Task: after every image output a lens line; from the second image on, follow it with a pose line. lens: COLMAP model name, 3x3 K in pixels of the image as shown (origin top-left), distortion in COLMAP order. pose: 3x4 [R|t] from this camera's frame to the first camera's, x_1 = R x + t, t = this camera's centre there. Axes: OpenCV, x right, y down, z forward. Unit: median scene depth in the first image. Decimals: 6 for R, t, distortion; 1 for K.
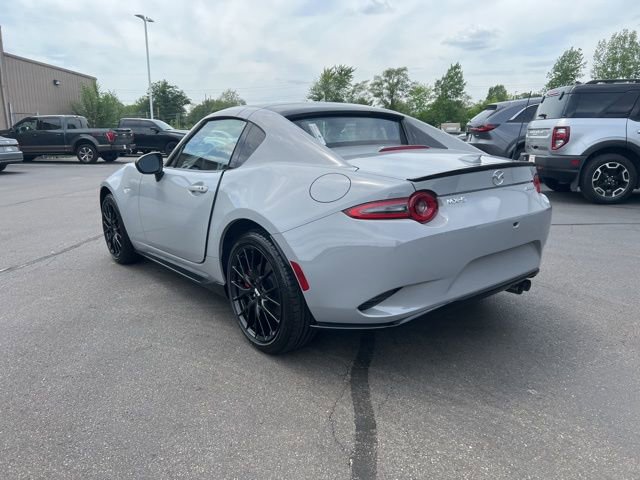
lens RADIAL K [[483.9, 0, 323.4], [0, 483.9, 231.0], [0, 0, 1]] dist [0.060539, -0.061661]
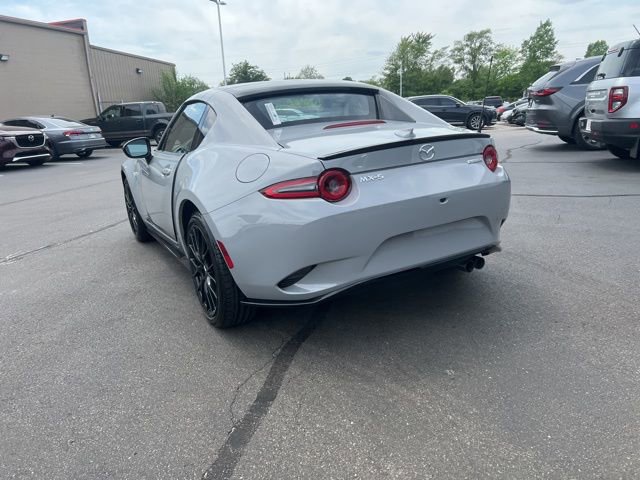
lens RADIAL K [[483.9, 0, 323.4], [0, 483.9, 231.0], [0, 0, 1]] dist [0.060539, -0.061661]
pose [[0.985623, -0.008050, -0.168765, 0.096620], [0.016609, 0.998643, 0.049364, -0.001459], [0.168139, -0.051457, 0.984419, 0.003541]]
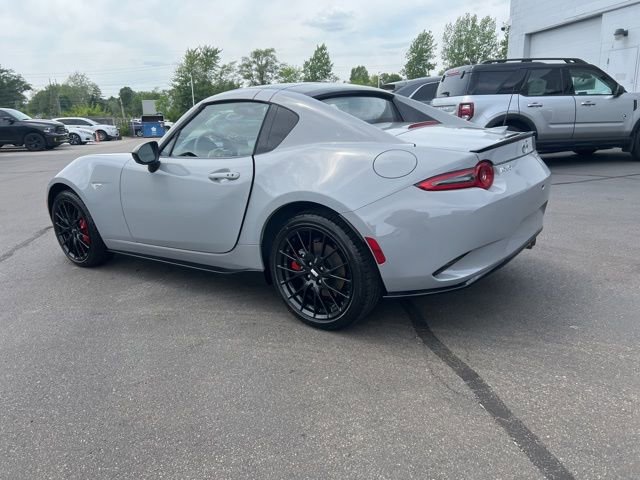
lens RADIAL K [[485.0, 0, 322.9], [0, 485.0, 237.5], [0, 0, 1]] dist [0.056678, -0.058238]
pose [[0.964924, -0.096194, 0.244270, -0.118497], [0.085025, 0.994810, 0.055892, -0.000857], [-0.248379, -0.033162, 0.968095, 0.004747]]
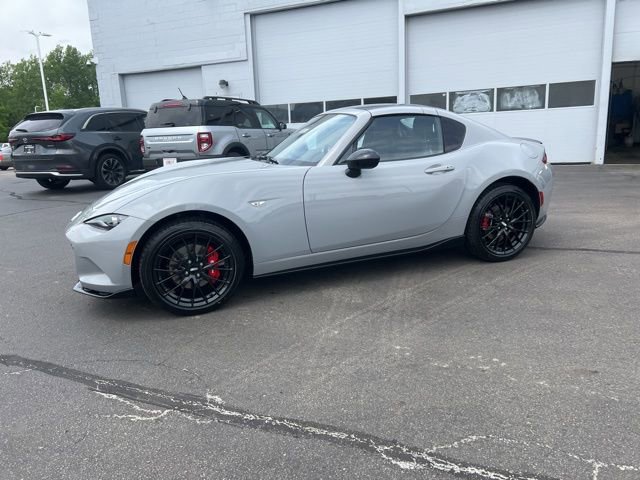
lens RADIAL K [[485.0, 0, 322.9], [0, 485.0, 237.5], [0, 0, 1]] dist [0.056678, -0.058238]
pose [[0.311175, -0.210123, 0.926832, -0.592935], [0.227190, 0.963421, 0.142142, -0.062783], [-0.922797, 0.166336, 0.347530, 0.330325]]
